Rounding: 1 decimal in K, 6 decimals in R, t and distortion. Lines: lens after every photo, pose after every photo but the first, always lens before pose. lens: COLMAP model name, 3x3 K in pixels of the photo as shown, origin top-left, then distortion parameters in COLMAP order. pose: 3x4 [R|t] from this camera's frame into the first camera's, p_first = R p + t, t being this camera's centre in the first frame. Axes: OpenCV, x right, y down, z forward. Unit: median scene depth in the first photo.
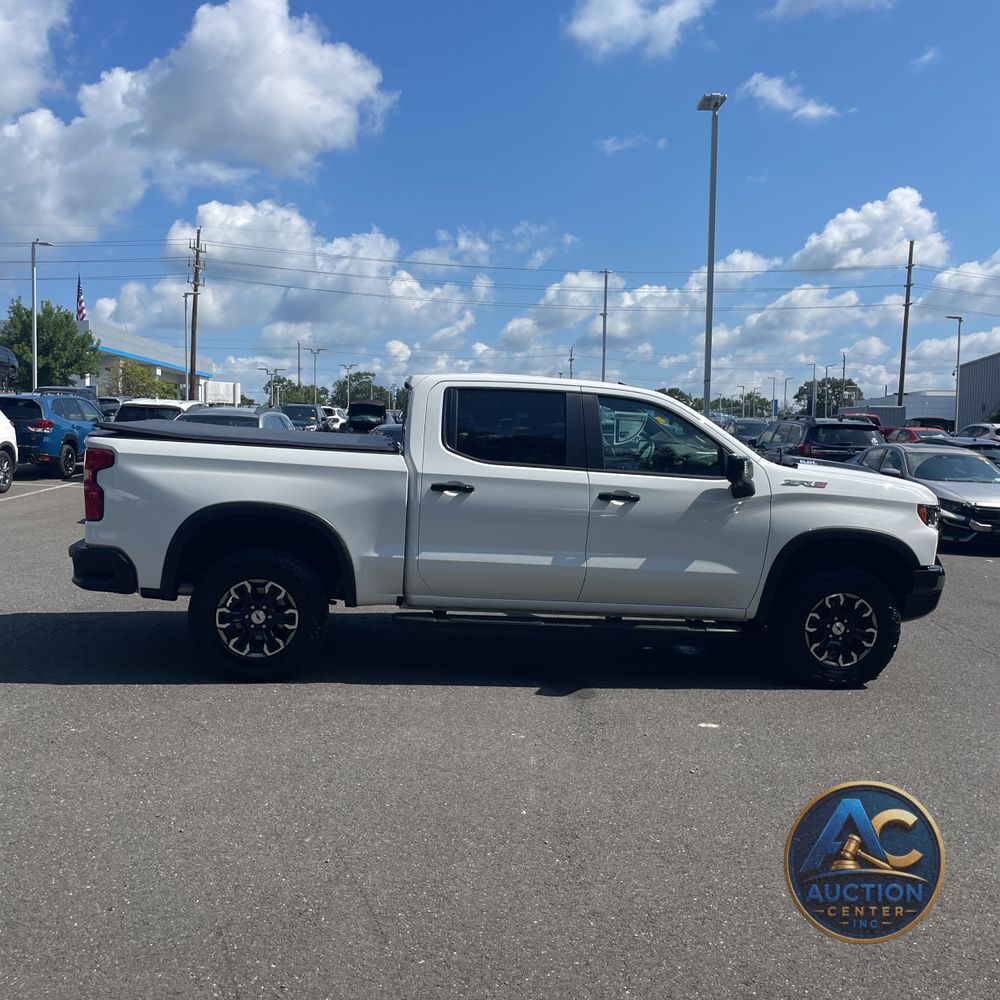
lens RADIAL K [[1017.1, 0, 496.9], [0, 1017.1, 496.0], [0, 0, 1]] dist [0.086201, -0.123899]
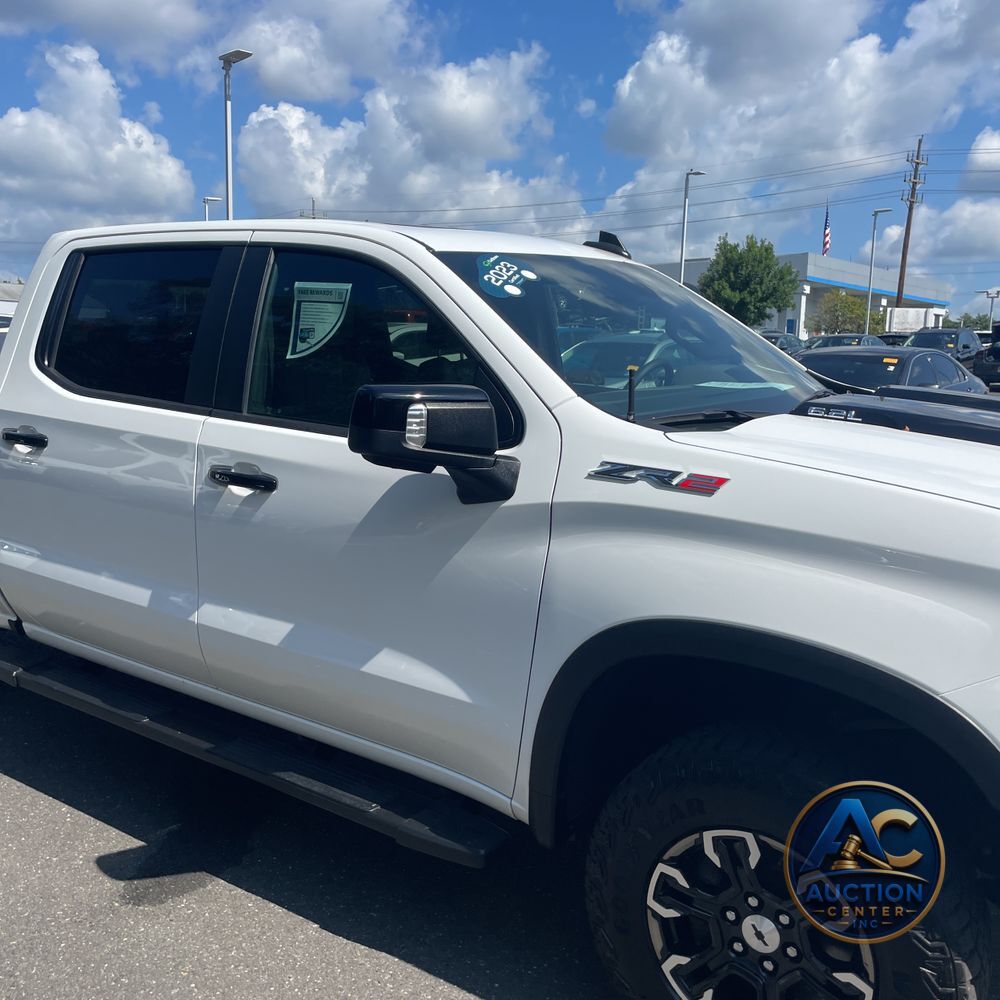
lens RADIAL K [[1010.8, 0, 487.0], [0, 1010.8, 515.1], [0, 0, 1]] dist [0.094690, -0.135216]
pose [[0.755452, 0.096919, -0.647996, 0.481572], [-0.043732, 0.994252, 0.097723, -0.030383], [0.653743, -0.045487, 0.755348, 0.732269]]
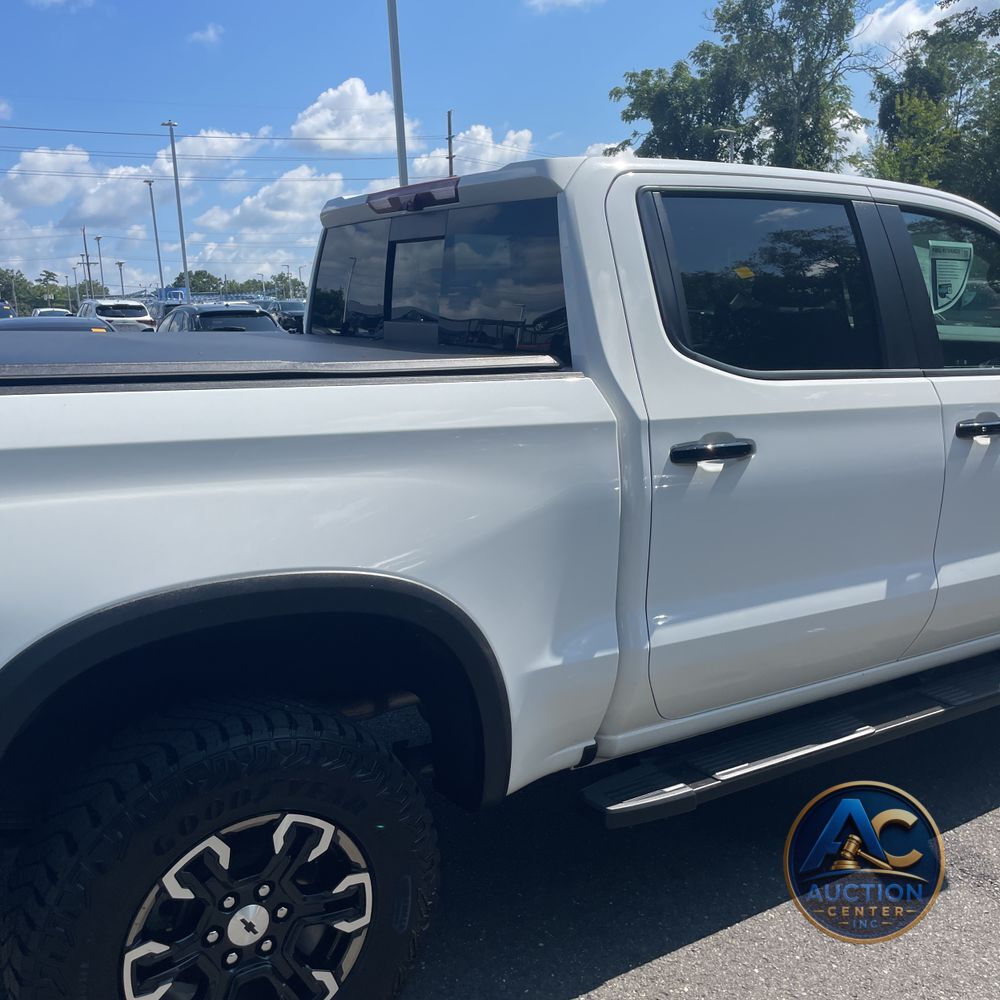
lens RADIAL K [[1017.1, 0, 496.9], [0, 1017.1, 496.0], [0, 0, 1]] dist [0.086201, -0.123899]
pose [[0.895757, -0.132173, 0.424440, -0.275414], [0.084120, 0.987924, 0.130114, -0.047173], [-0.436512, -0.080847, 0.896059, 0.673165]]
